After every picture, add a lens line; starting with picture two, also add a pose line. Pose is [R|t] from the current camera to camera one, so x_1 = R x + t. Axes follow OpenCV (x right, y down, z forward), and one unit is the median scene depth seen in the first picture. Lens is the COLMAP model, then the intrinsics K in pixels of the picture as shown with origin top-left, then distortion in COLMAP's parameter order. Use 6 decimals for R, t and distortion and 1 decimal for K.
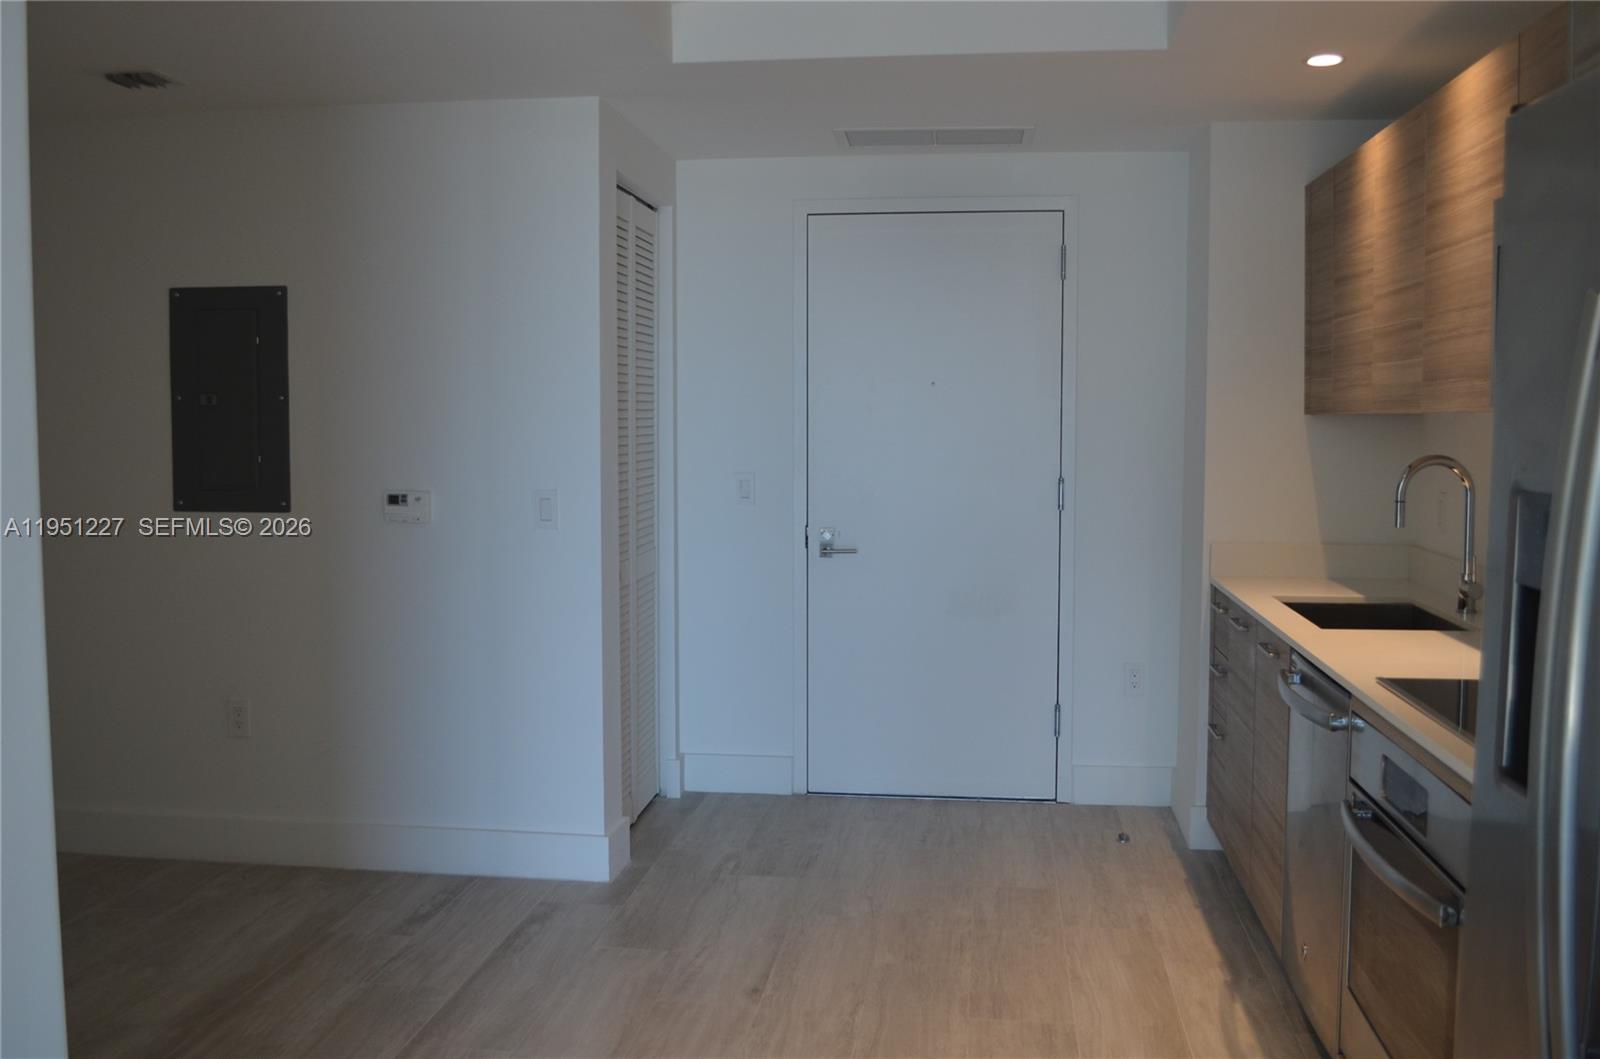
lens RADIAL K [[1489.4, 0, 800.2], [0, 1489.4, 532.1], [0, 0, 1]] dist [-0.057569, 0.000000]
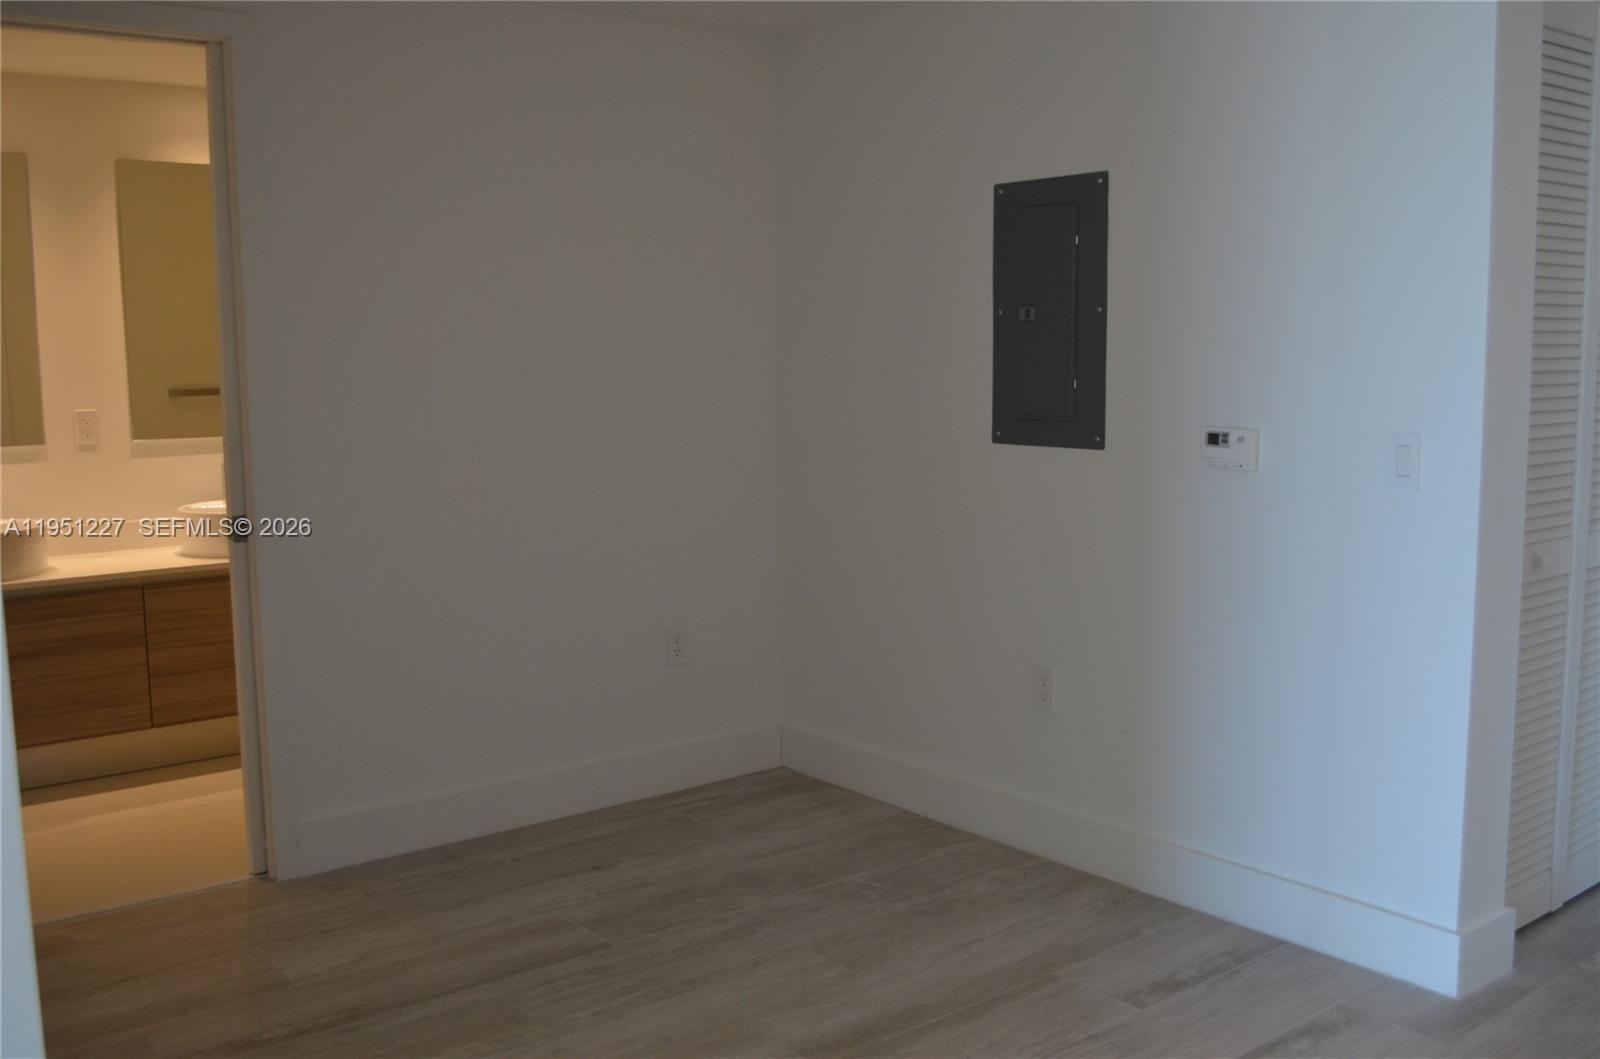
lens RADIAL K [[1489.4, 0, 799.7], [0, 1489.4, 531.9], [0, 0, 1]] dist [-0.057569, 0.000000]
pose [[0.710094, 0.076632, -0.699924, 0.116636], [-0.036391, 0.996725, 0.072208, -0.021440], [0.703166, -0.025804, 0.710558, 0.298267]]
